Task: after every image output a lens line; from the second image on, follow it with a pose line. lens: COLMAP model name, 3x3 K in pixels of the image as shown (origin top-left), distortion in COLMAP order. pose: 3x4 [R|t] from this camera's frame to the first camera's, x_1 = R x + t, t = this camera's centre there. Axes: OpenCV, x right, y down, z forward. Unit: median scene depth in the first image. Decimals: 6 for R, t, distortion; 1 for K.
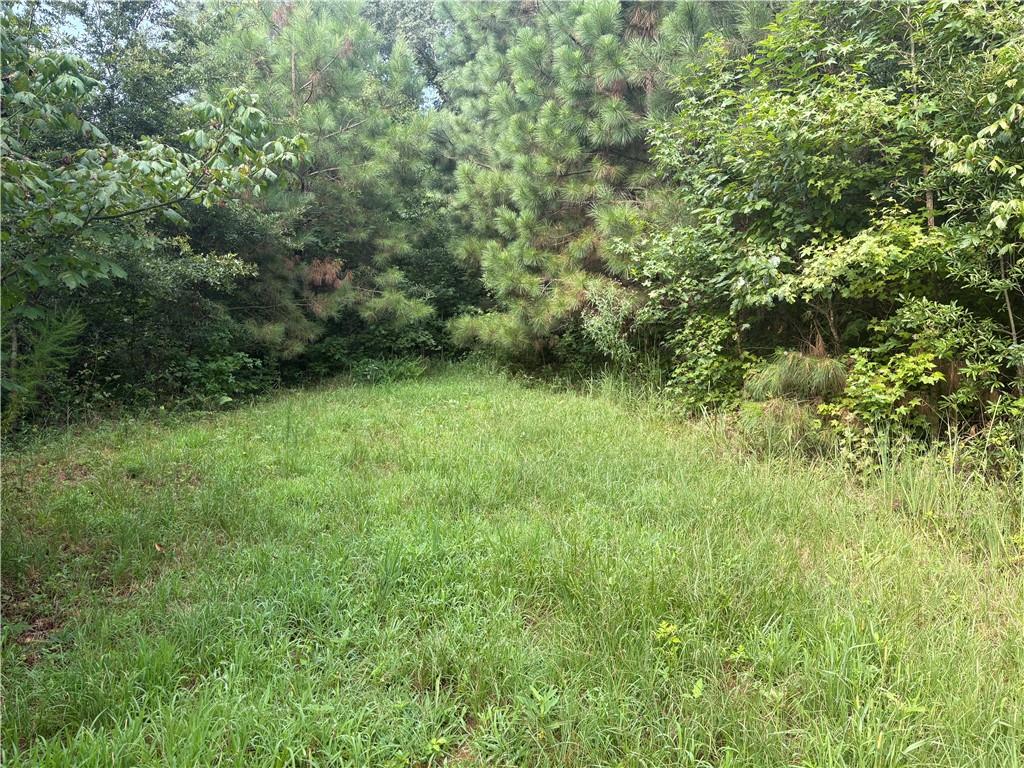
lens RADIAL K [[773.1, 0, 507.9], [0, 773.1, 378.1], [0, 0, 1]] dist [0.050314, -0.051843]
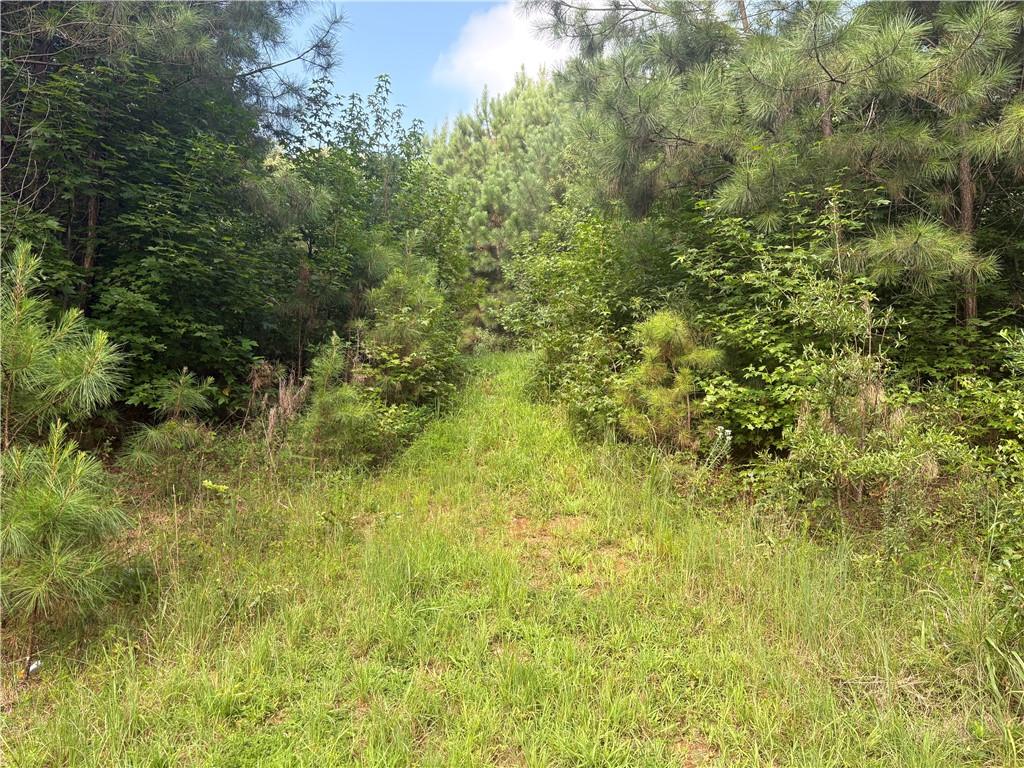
lens RADIAL K [[773.1, 0, 513.0], [0, 773.1, 389.3], [0, 0, 1]] dist [0.050314, -0.051843]
pose [[0.978278, 0.008095, 0.207139, -0.363504], [0.022364, 0.989284, -0.144282, 0.532332], [-0.206087, 0.145780, 0.967614, -1.670659]]
